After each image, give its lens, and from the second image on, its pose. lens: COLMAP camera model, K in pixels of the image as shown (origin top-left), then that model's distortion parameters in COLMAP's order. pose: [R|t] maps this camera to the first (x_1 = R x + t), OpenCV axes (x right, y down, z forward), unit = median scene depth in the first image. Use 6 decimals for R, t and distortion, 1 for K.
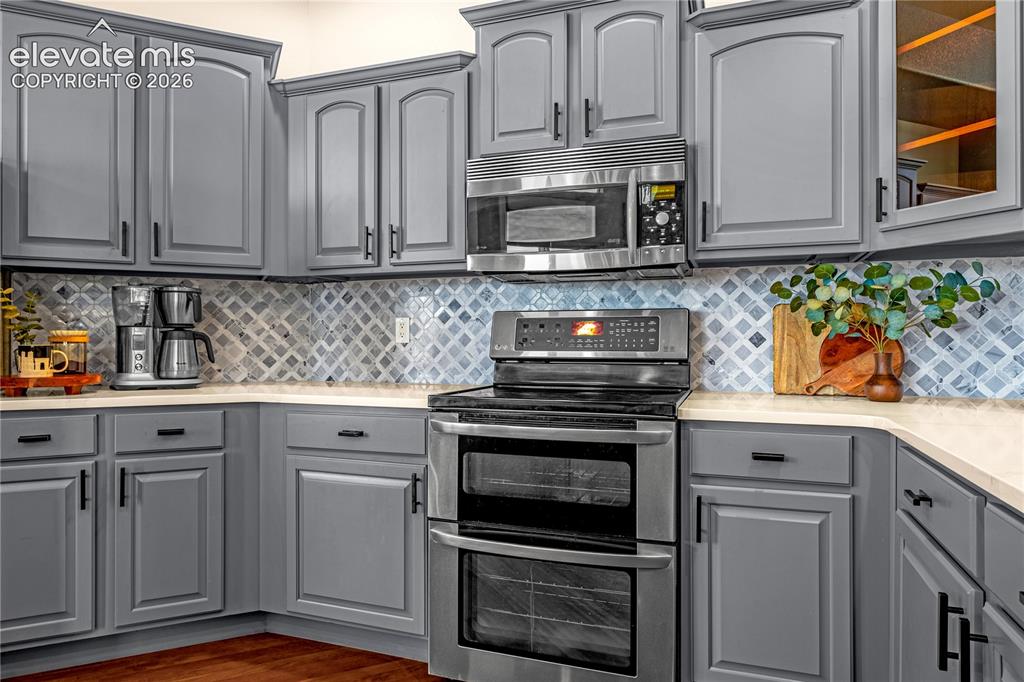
lens RADIAL K [[639.4, 0, 512.0], [0, 639.4, 341.0], [0, 0, 1]] dist [-0.002637, -0.001181]
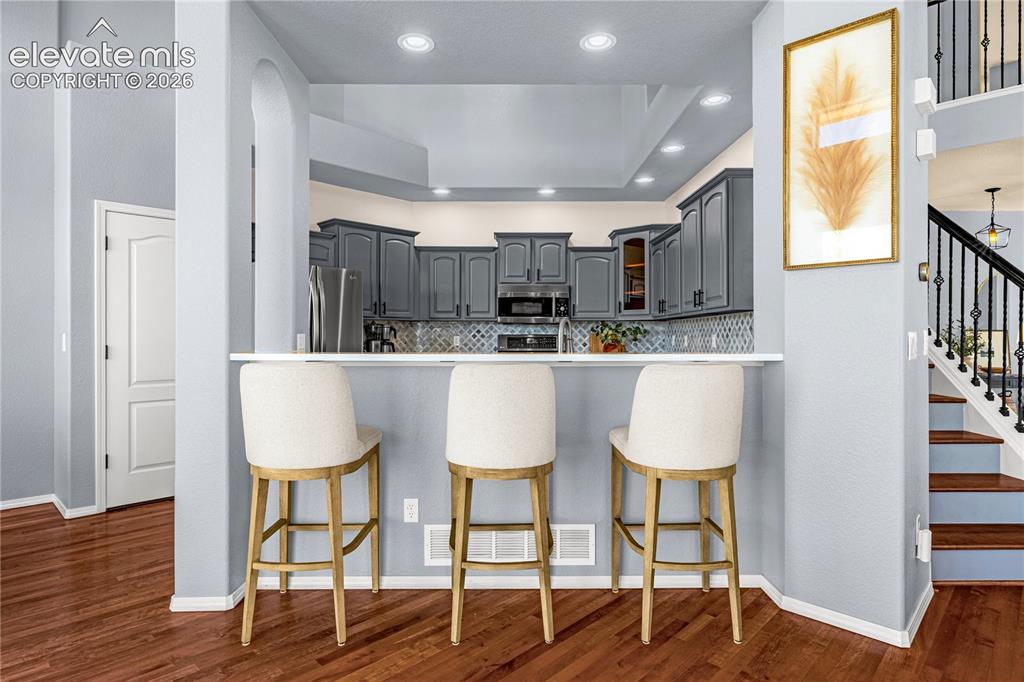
lens RADIAL K [[567.0, 0, 515.3], [0, 567.0, 336.3], [0, 0, 1]] dist [-0.001436, 0.000925]
pose [[0.935643, 0.001127, 0.352945, -0.990064], [0.000016, 0.999995, -0.003237, -0.036610], [-0.352947, 0.003034, 0.935638, -1.601843]]
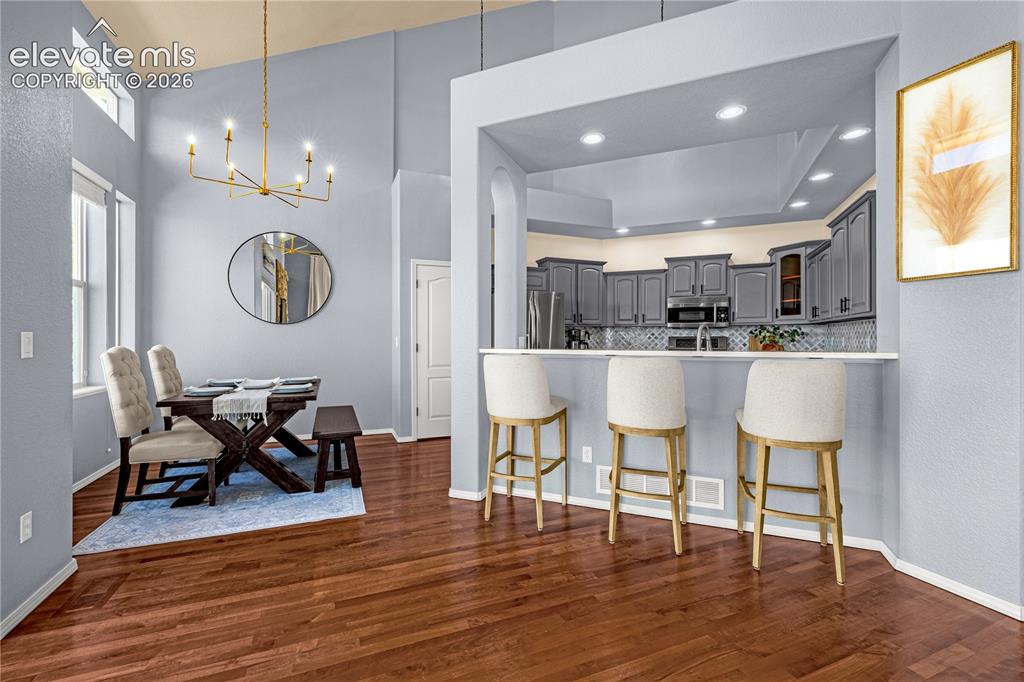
lens RADIAL K [[436.1, 0, 511.3], [0, 436.1, 337.4], [0, 0, 1]] dist [0.001399, 0.000068]
pose [[0.998887, -0.000028, -0.047161, -0.949190], [-0.000180, 0.999990, -0.004407, -0.036842], [0.047161, 0.004411, 0.998878, -1.787884]]
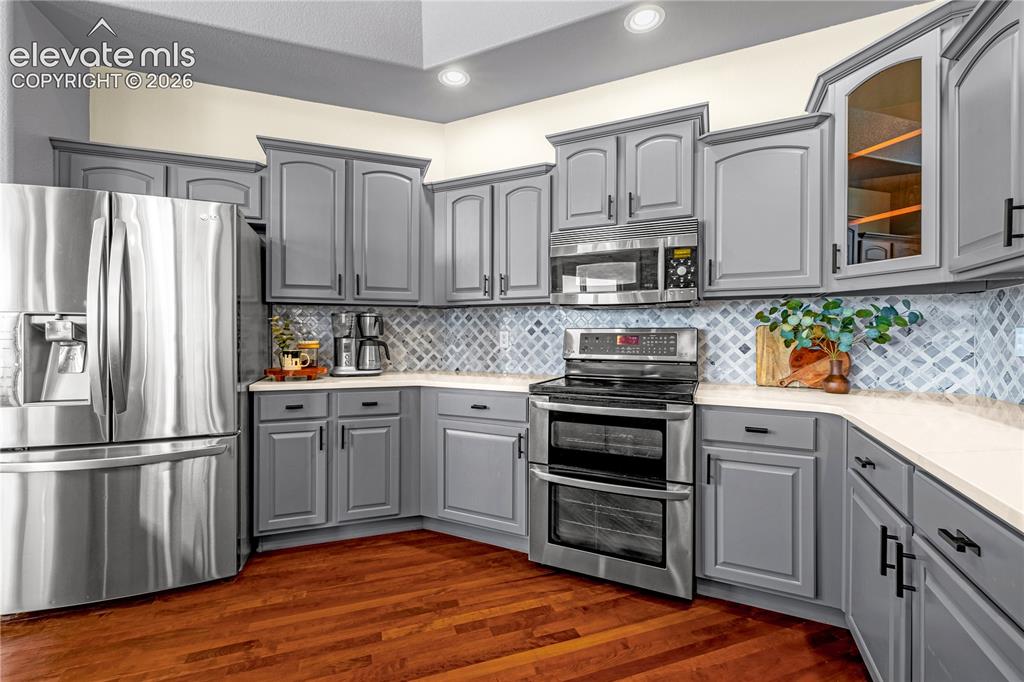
lens RADIAL K [[436.1, 0, 511.3], [0, 436.1, 337.4], [0, 0, 1]] dist [0.001399, 0.000068]
pose [[0.995032, 0.003422, -0.099502, -0.062858], [-0.003034, 0.999987, 0.004044, -0.033784], [0.099514, -0.003722, 0.995029, -0.075717]]
